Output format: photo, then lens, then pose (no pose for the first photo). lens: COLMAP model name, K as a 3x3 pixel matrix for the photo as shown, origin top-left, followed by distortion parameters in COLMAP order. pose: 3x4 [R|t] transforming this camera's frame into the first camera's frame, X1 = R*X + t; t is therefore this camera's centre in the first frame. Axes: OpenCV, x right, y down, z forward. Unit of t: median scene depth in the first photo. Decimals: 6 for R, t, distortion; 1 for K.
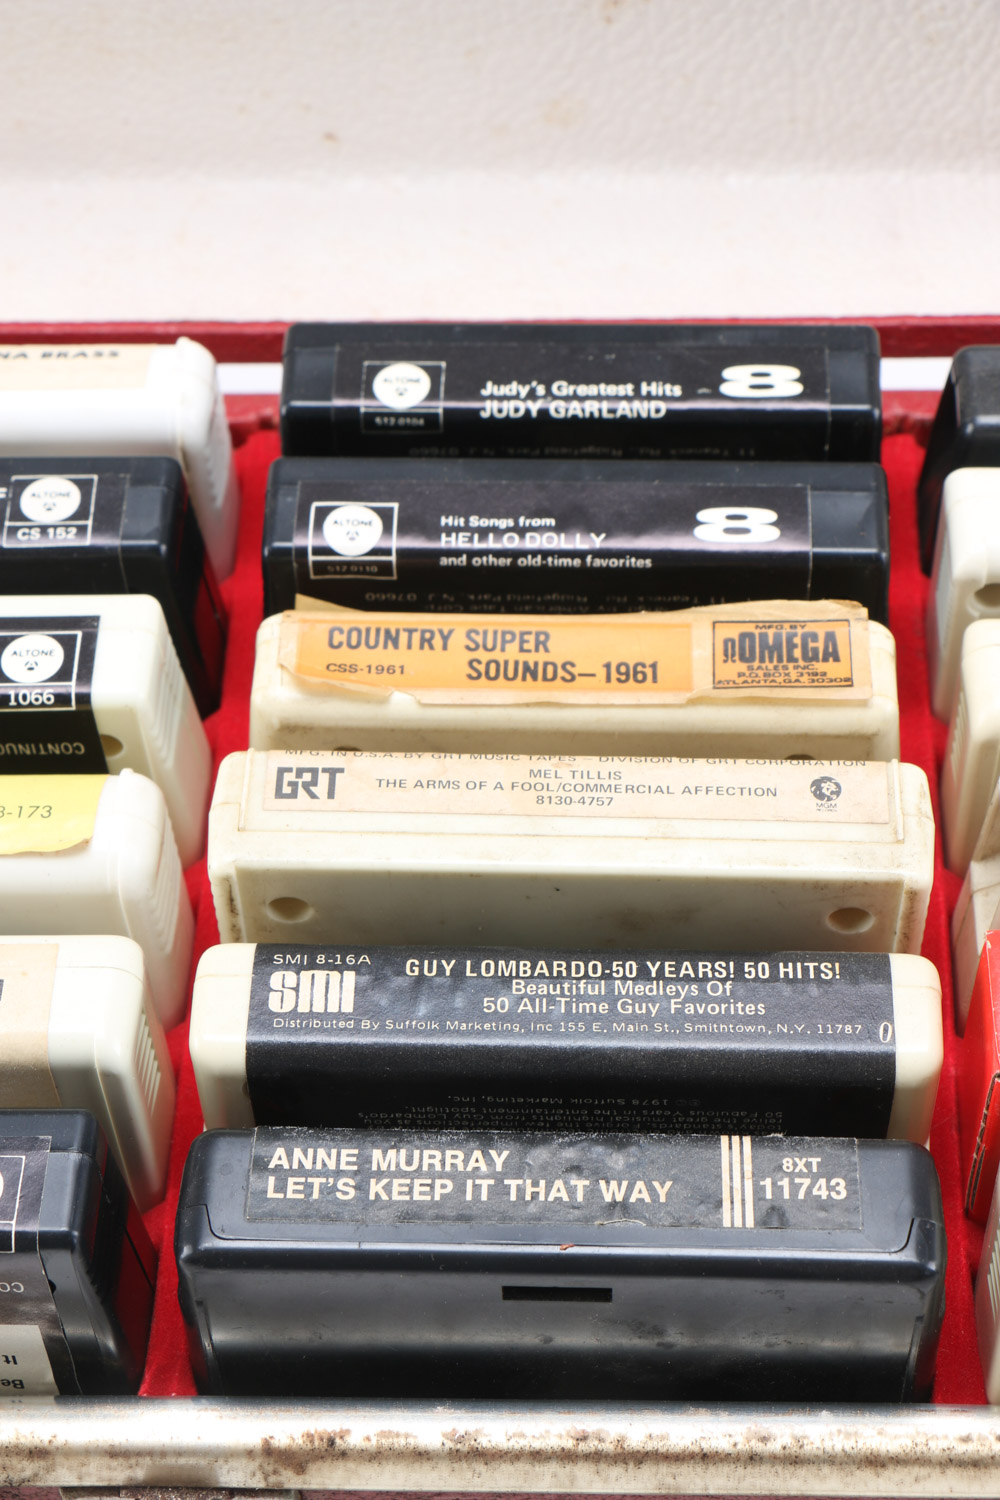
lens RADIAL K [[2944.1, 0, 497.4], [0, 2944.1, 753.1], [0, 0, 1]] dist [0.112877, 0.000000]
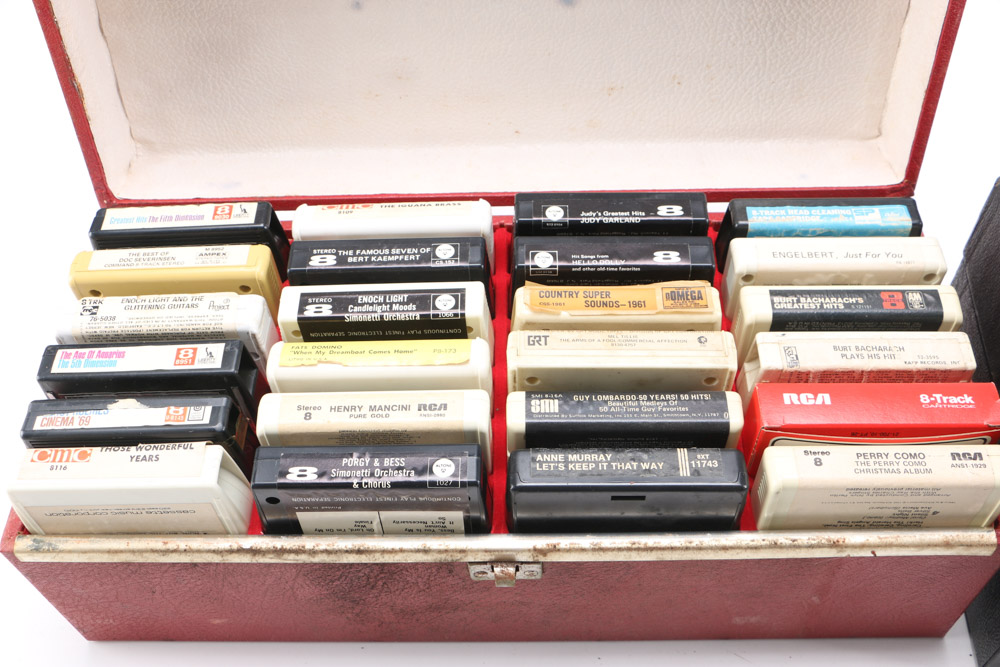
lens RADIAL K [[1078.1, 0, 501.9], [0, 1078.1, 337.6], [0, 0, 1]] dist [-0.055406, 0.000000]
pose [[0.999734, -0.014085, 0.018271, -0.119964], [0.014132, 0.999897, -0.002432, 0.009070], [-0.018235, 0.002690, 0.999830, -0.143365]]
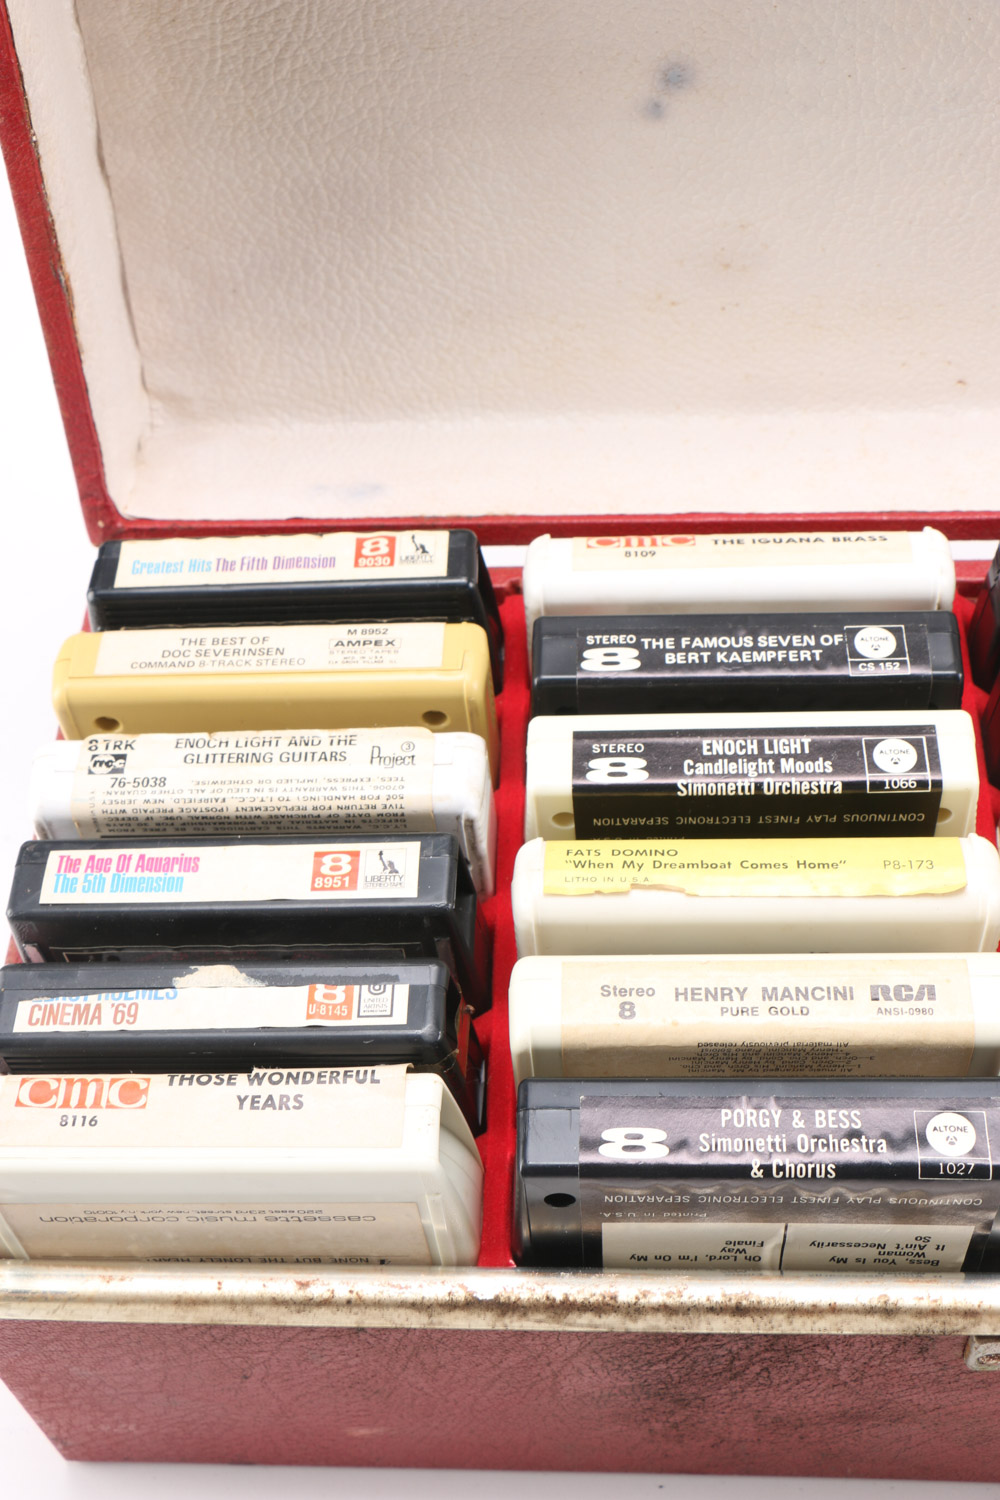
lens RADIAL K [[1997.4, 0, 503.0], [0, 1997.4, 738.4], [0, 0, 1]] dist [-0.045504, 0.000000]
pose [[0.999912, -0.006101, -0.011816, -0.339595], [0.006001, 0.999946, -0.008499, -0.033582], [0.011867, 0.008428, 0.999894, 0.029415]]
